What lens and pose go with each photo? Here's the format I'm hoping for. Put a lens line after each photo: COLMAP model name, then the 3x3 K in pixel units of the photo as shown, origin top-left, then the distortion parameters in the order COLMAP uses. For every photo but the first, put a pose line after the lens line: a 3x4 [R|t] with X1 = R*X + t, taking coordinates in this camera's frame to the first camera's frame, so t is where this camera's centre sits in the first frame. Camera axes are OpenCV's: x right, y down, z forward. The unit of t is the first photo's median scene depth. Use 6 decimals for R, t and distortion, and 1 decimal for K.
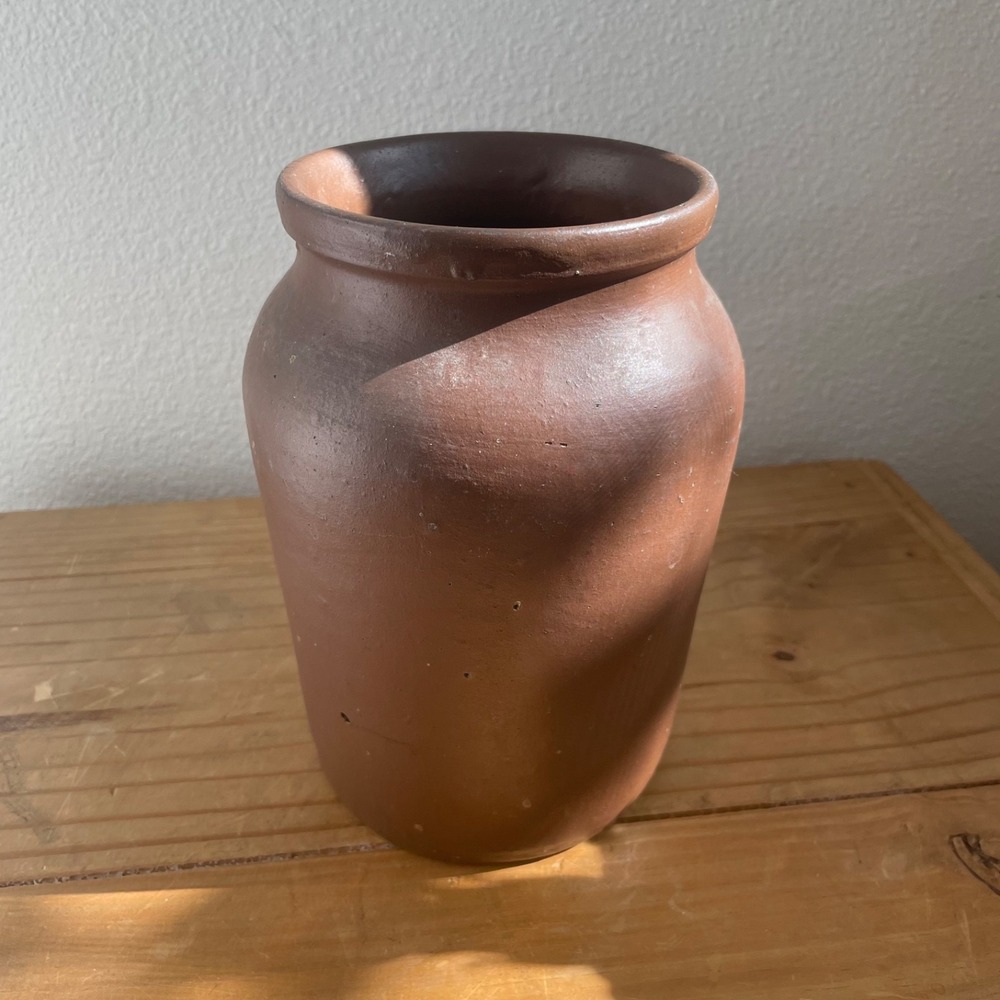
lens RADIAL K [[1036.4, 0, 483.4], [0, 1036.4, 499.5], [0, 0, 1]] dist [0.062023, -0.103925]
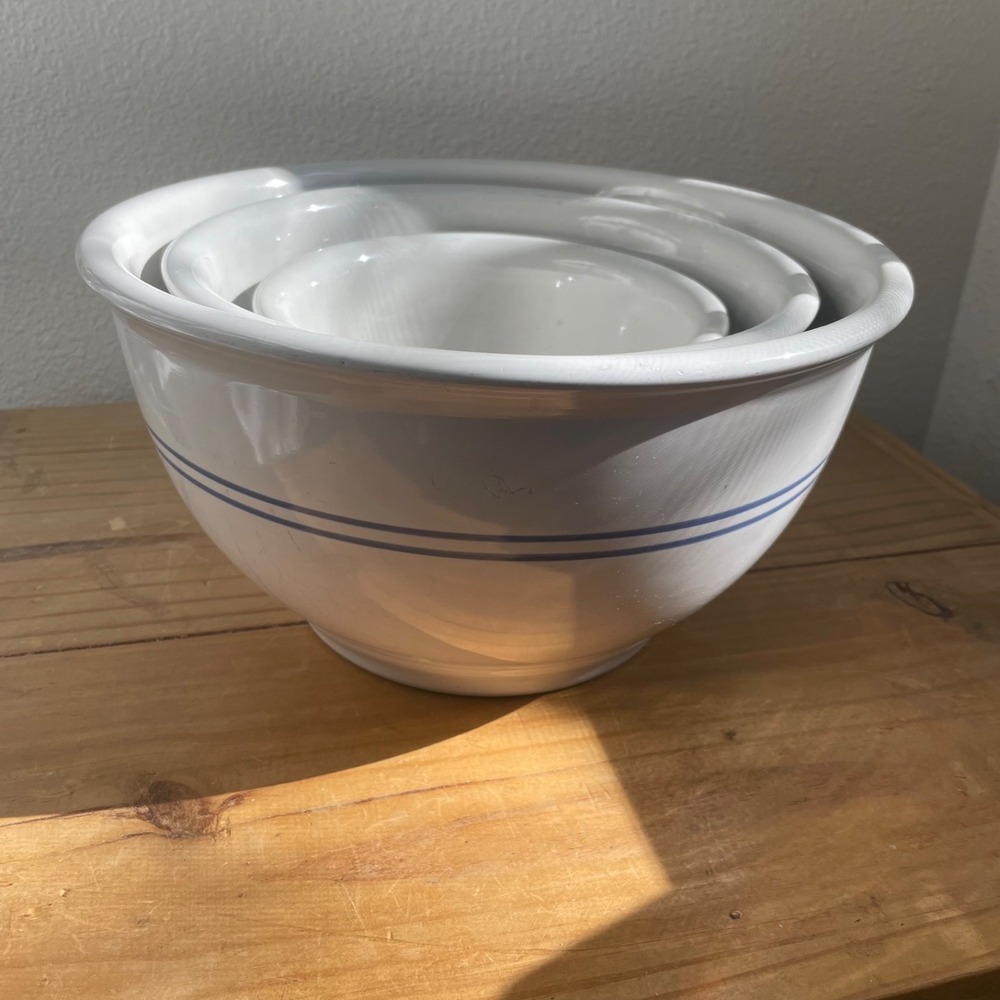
lens RADIAL K [[1036.4, 0, 483.4], [0, 1036.4, 499.5], [0, 0, 1]] dist [0.062023, -0.103925]
pose [[0.991185, -0.025059, 0.130097, -0.142888], [0.031567, 0.998338, -0.048207, 0.184319], [-0.128673, 0.051889, 0.990329, -0.143582]]
